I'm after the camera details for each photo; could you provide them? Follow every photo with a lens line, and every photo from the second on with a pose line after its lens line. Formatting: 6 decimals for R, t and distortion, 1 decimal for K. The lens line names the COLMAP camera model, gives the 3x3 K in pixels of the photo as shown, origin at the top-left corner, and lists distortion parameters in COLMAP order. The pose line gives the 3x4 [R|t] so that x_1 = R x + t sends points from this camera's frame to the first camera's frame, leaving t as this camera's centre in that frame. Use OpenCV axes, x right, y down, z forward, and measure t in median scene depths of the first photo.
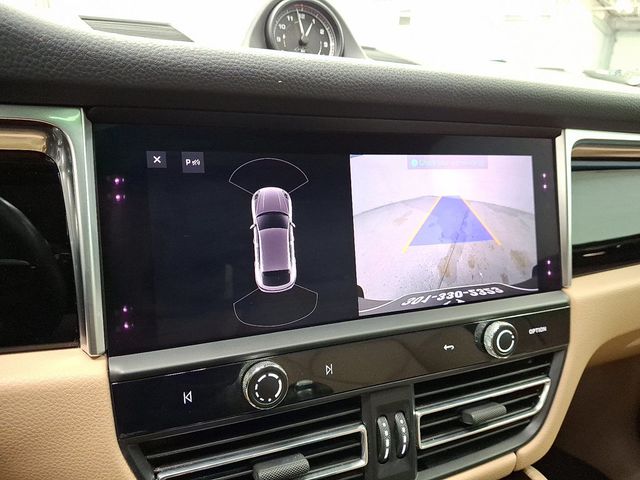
lens RADIAL K [[460.6, 0, 322.8], [0, 460.6, 234.5], [0, 0, 1]] dist [0.017673, -0.049252]
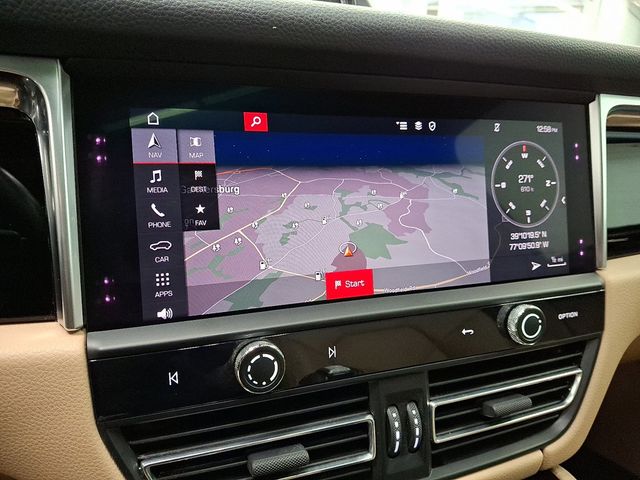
lens RADIAL K [[460.6, 0, 324.7], [0, 460.6, 229.4], [0, 0, 1]] dist [0.017673, -0.049252]
pose [[0.998692, 0.003912, -0.050977, 0.041225], [-0.003854, 0.999992, 0.001242, 0.046870], [0.050981, -0.001044, 0.998699, 0.087690]]
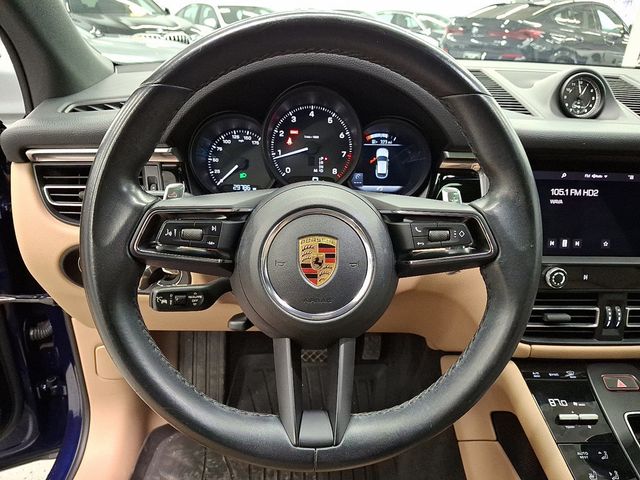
lens RADIAL K [[460.6, 0, 332.1], [0, 460.6, 243.1], [0, 0, 1]] dist [0.017673, -0.049252]
pose [[0.937157, 0.110113, -0.331076, -0.365180], [-0.074042, 0.990046, 0.119695, -0.024737], [0.340960, -0.087659, 0.935982, -1.260772]]
